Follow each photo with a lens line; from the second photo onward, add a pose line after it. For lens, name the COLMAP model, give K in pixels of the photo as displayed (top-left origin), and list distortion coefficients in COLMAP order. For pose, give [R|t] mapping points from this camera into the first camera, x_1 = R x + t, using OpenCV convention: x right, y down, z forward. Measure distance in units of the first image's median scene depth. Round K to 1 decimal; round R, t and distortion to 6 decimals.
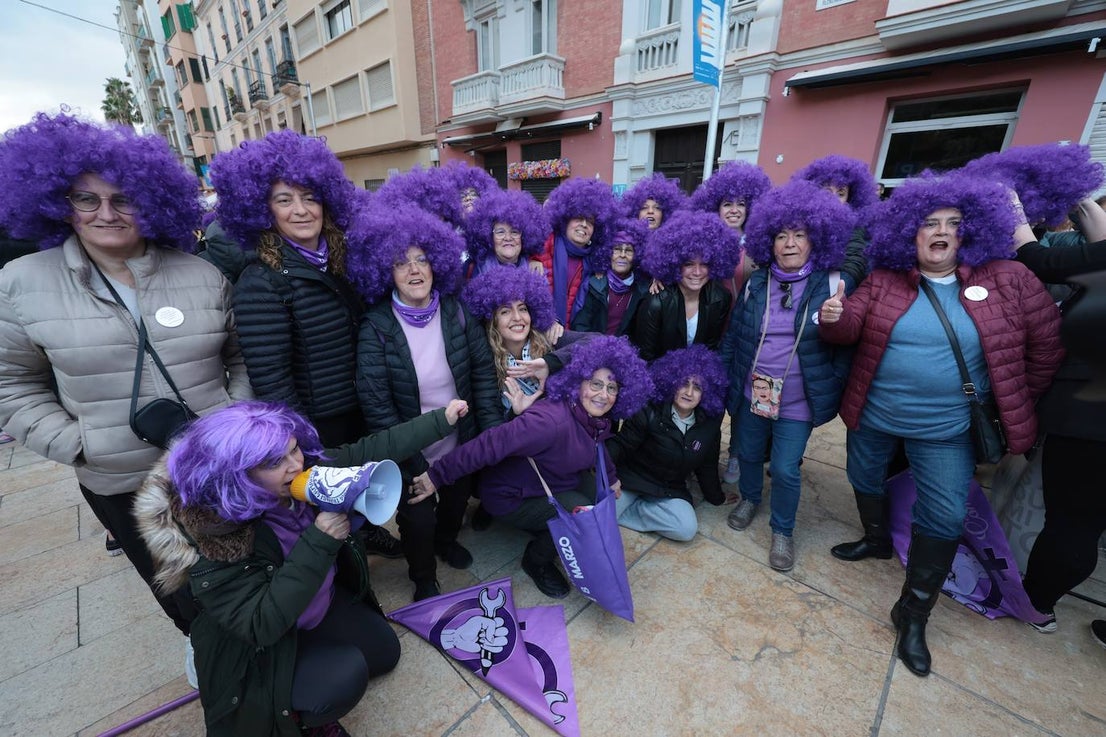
lens RADIAL K [[443.7, 0, 552.7], [0, 443.7, 366.9], [0, 0, 1]] dist [0.002863, 0.000102]
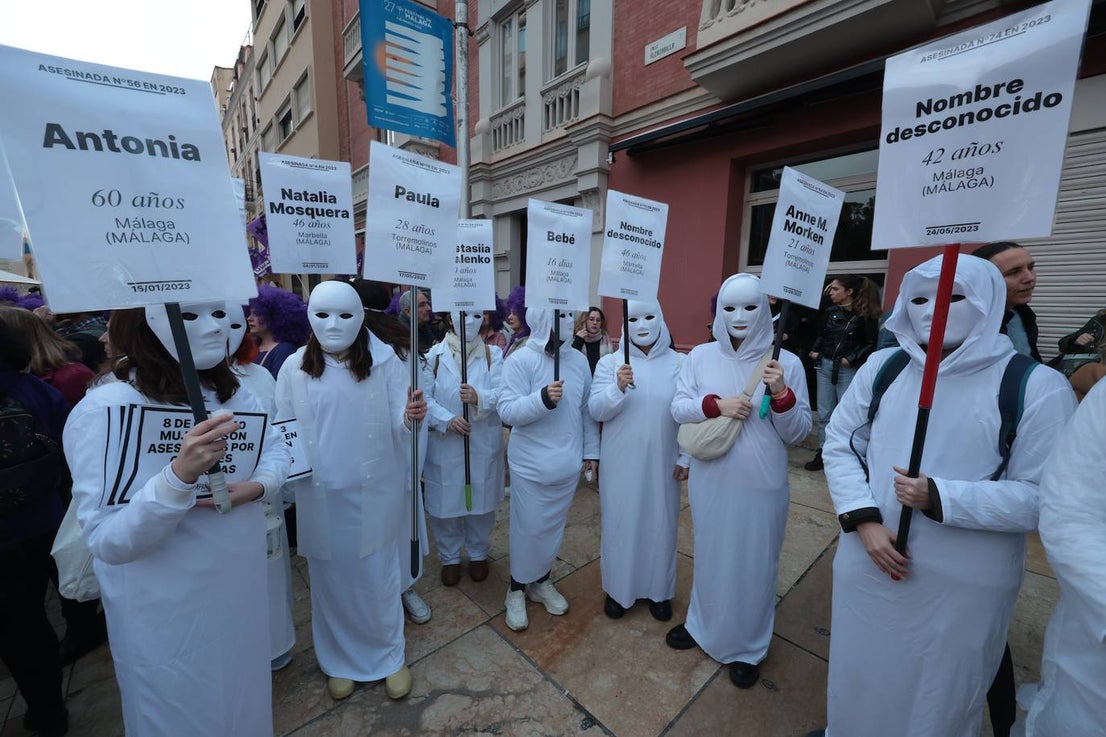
lens RADIAL K [[443.7, 0, 550.0], [0, 443.7, 363.0], [0, 0, 1]] dist [0.002863, 0.000102]
pose [[0.996496, 0.018395, -0.081588, 0.241932], [-0.034311, 0.979559, -0.198211, -0.062475], [0.076274, 0.200316, 0.976758, 0.160883]]
